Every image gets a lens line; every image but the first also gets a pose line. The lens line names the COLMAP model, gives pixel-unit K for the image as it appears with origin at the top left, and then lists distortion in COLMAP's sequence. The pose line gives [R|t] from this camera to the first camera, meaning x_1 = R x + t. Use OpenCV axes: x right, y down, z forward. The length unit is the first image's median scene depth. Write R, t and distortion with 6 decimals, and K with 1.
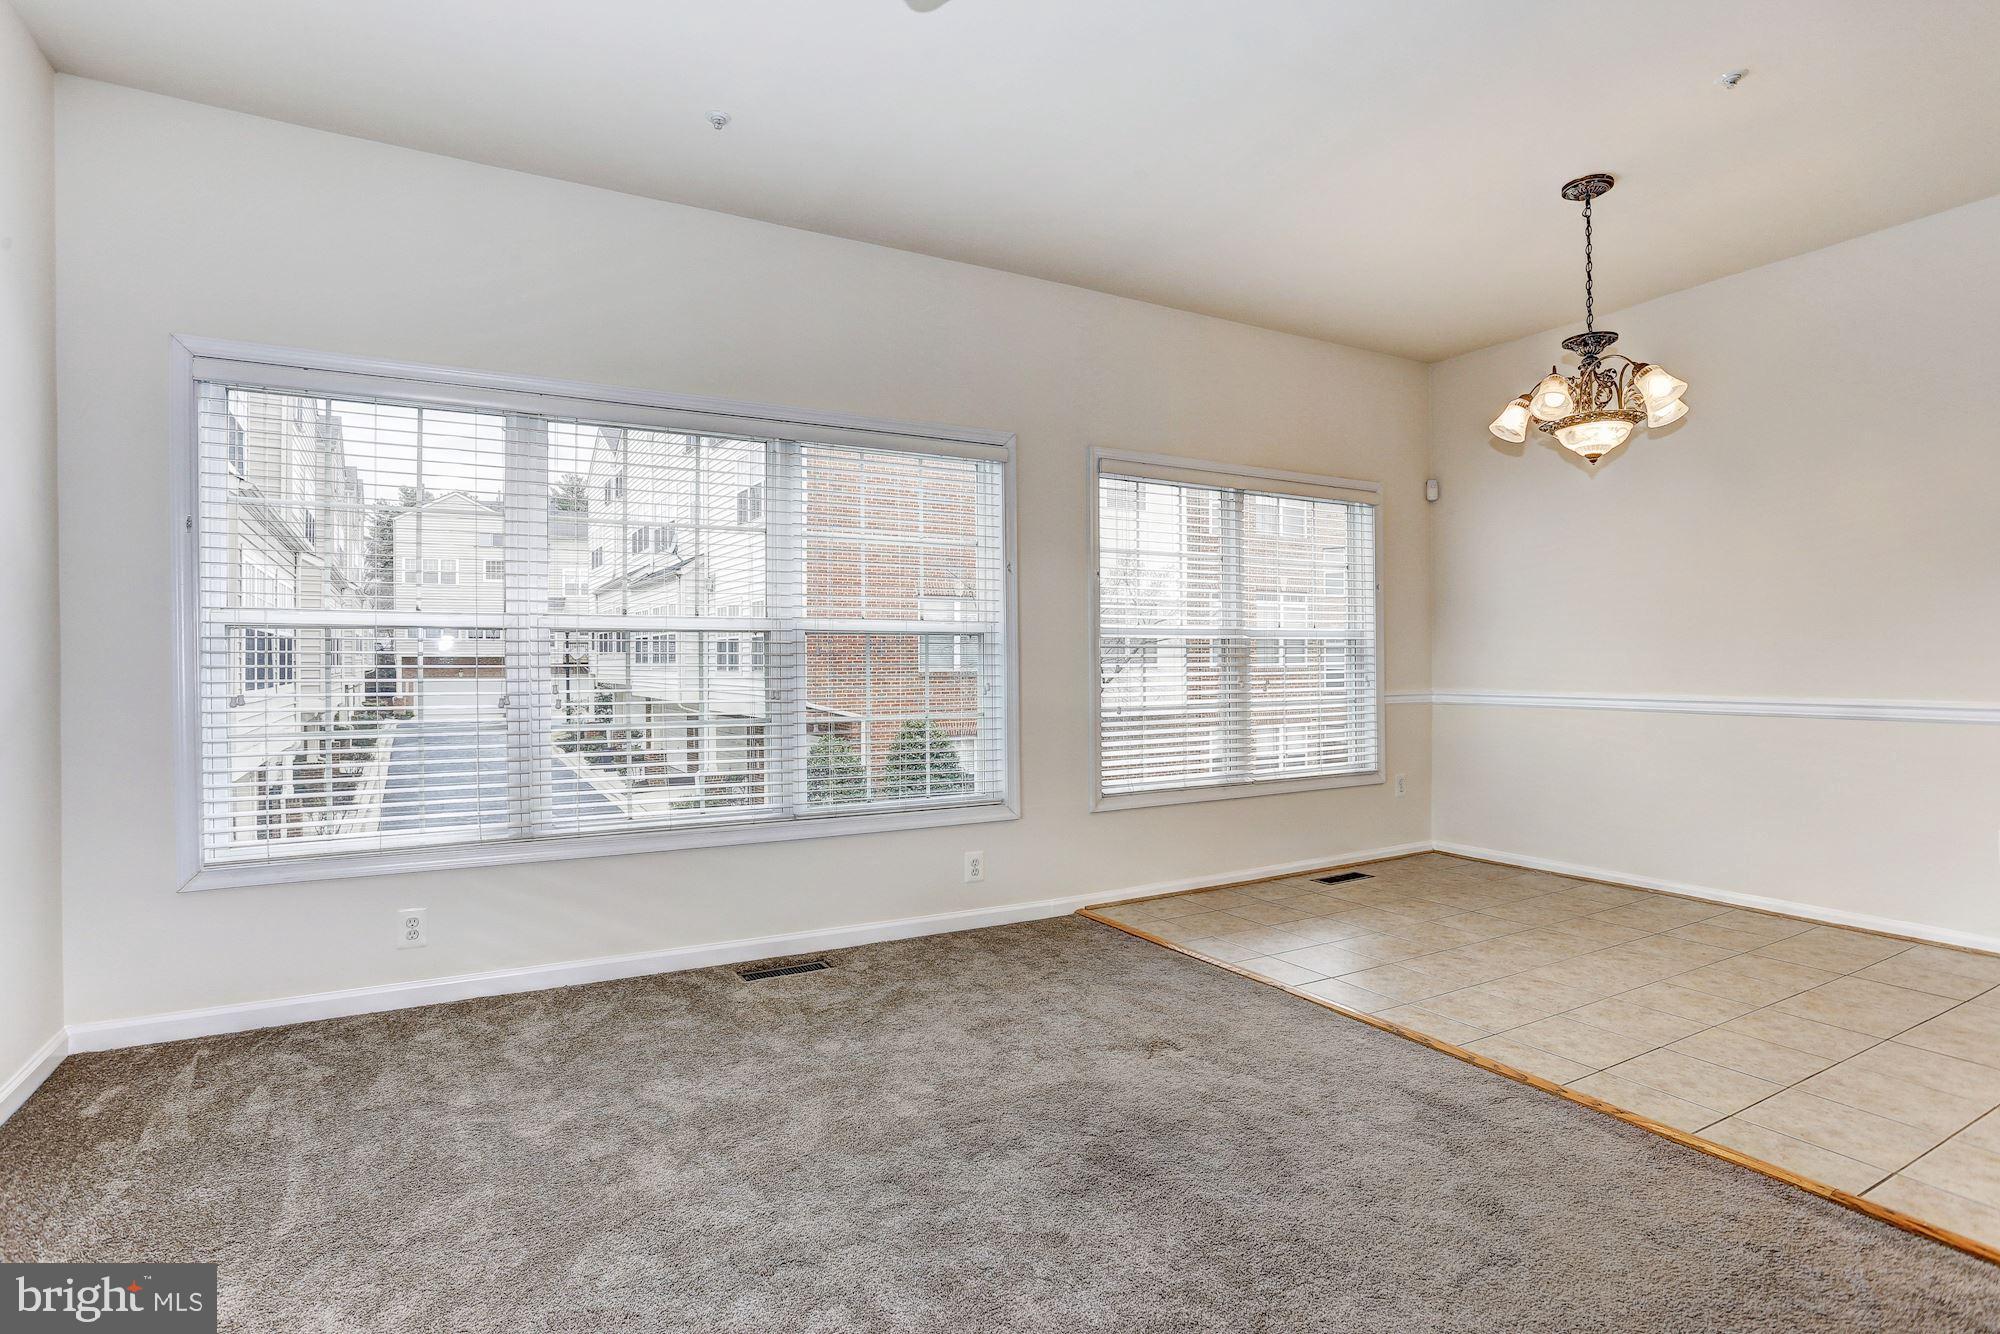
lens RADIAL K [[1014.6, 0, 1033.9], [0, 1014.6, 675.8], [0, 0, 1]] dist [-0.064914, 0.037211]
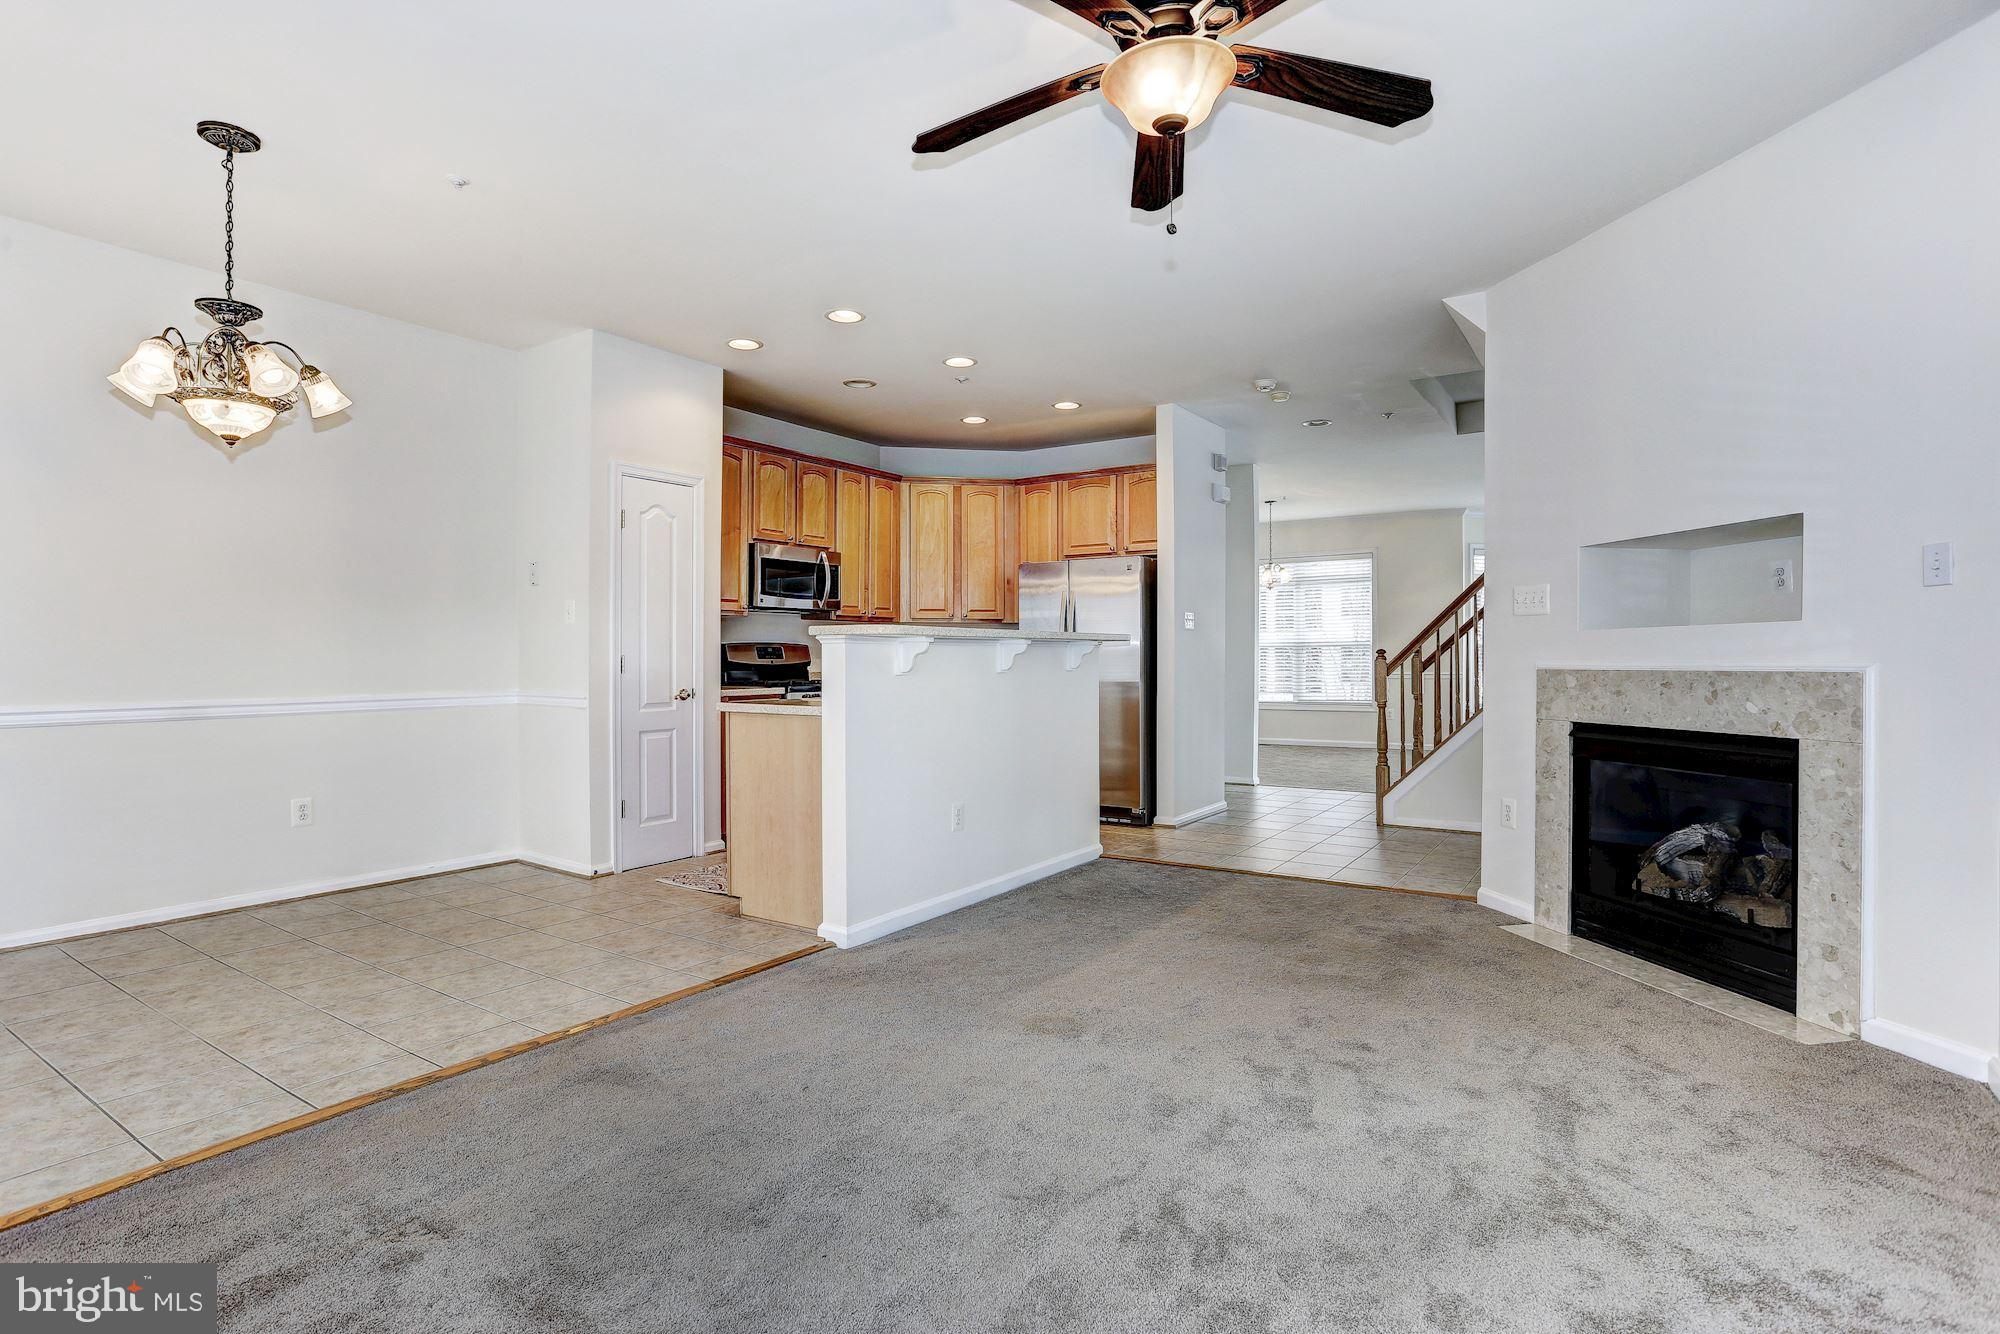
lens RADIAL K [[987.7, 0, 1000.0], [0, 987.7, 667.0], [0, 0, 1]] dist [-0.042363, 0.020083]
pose [[-0.431186, -0.007174, 0.902235, -0.533421], [0.012095, 0.999833, 0.013730, -0.015941], [-0.902182, 0.016833, -0.431027, 0.755517]]
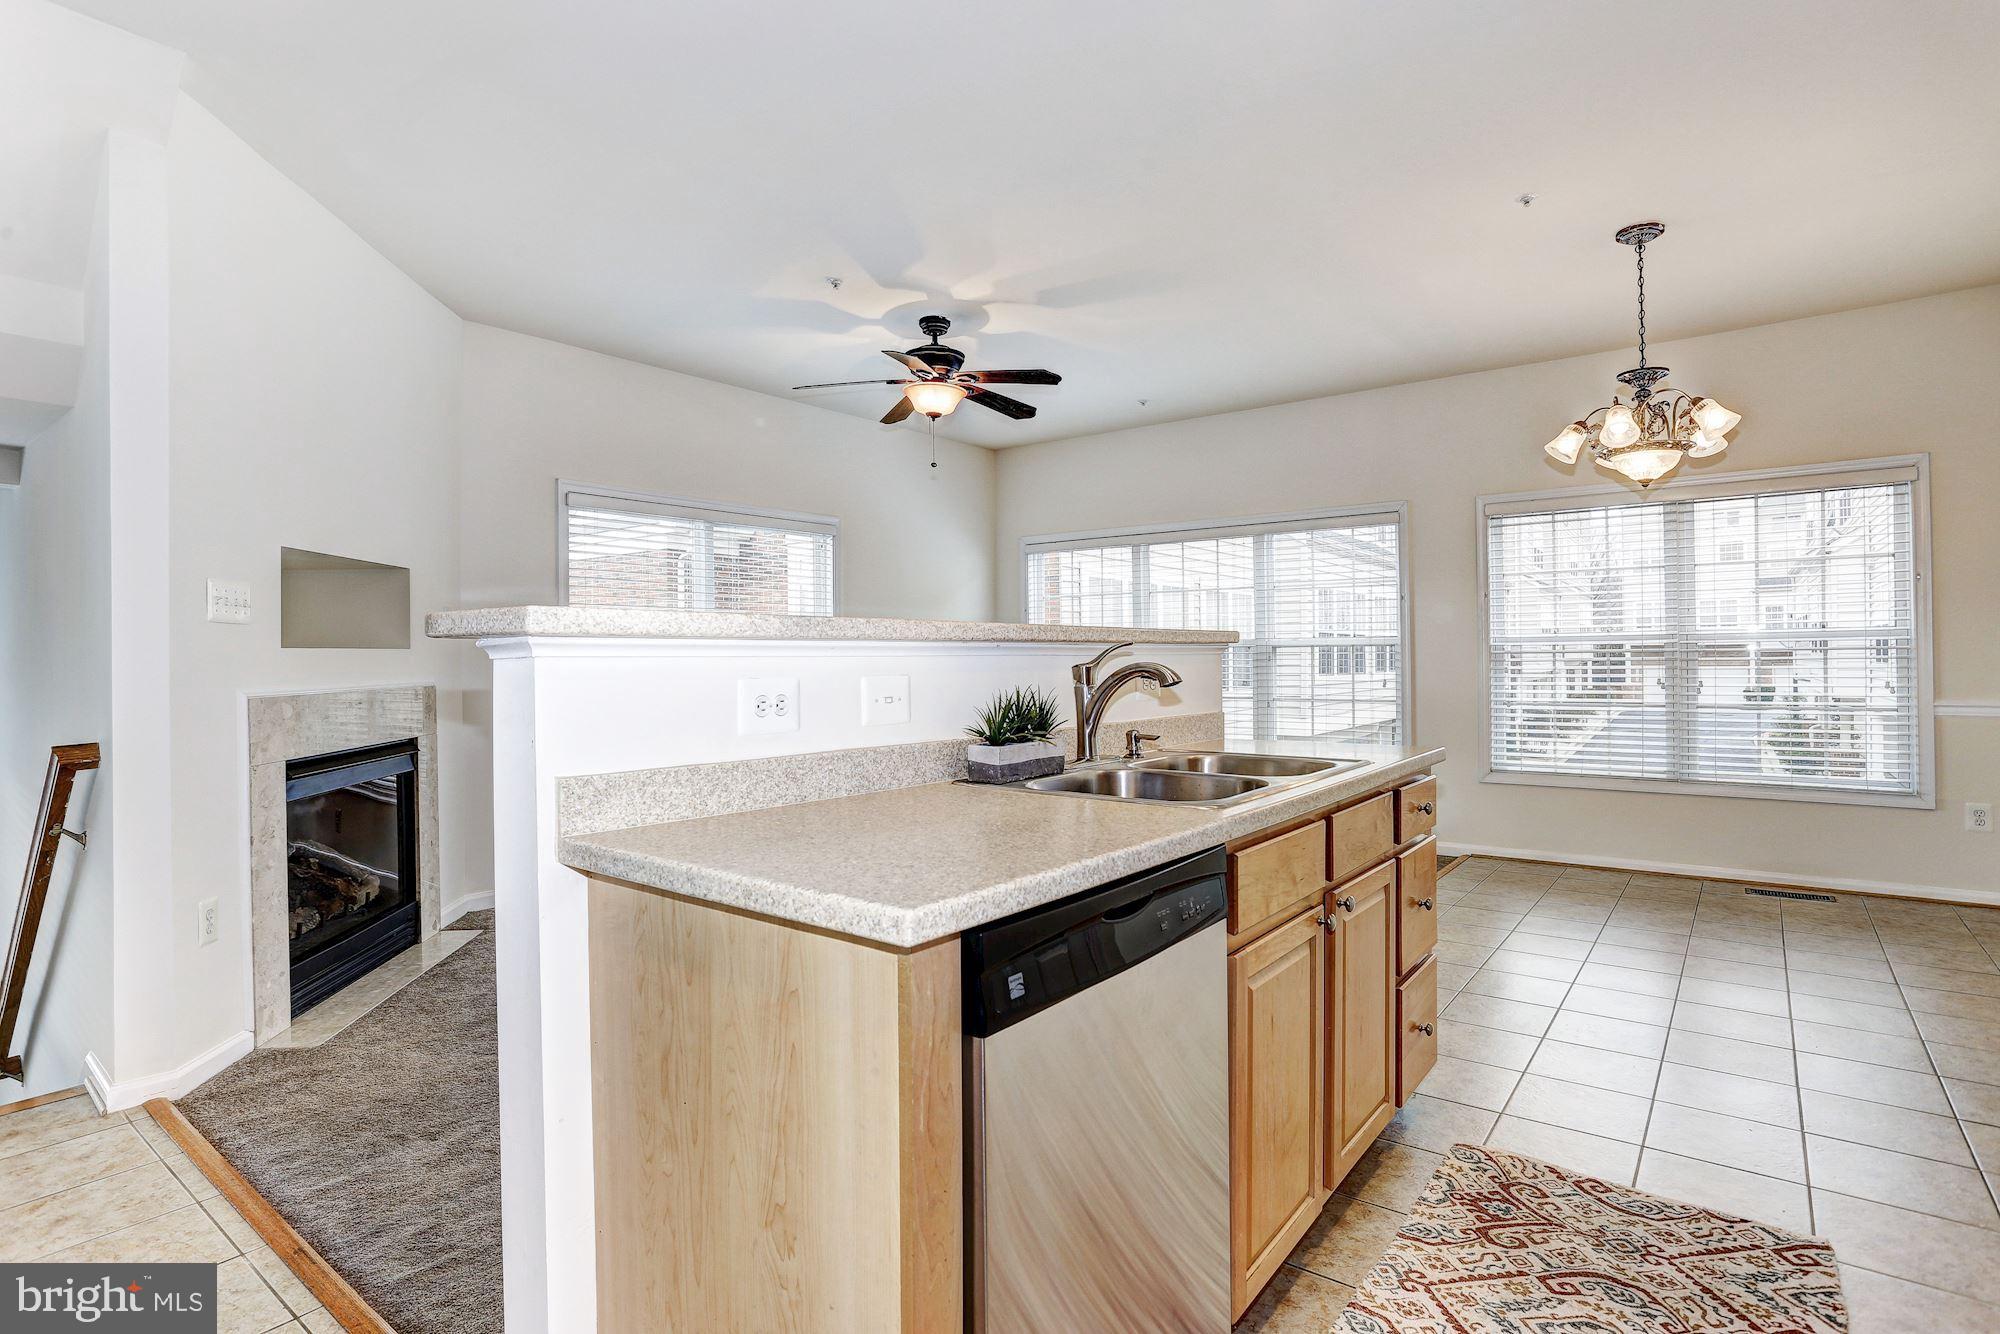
lens RADIAL K [[987.7, 0, 1000.0], [0, 987.7, 667.0], [0, 0, 1]] dist [-0.042363, 0.020083]
pose [[0.382582, 0.009876, -0.923869, 1.274529], [-0.006115, 0.999948, 0.008157, -0.022724], [0.923901, 0.002529, 0.382623, -0.053219]]
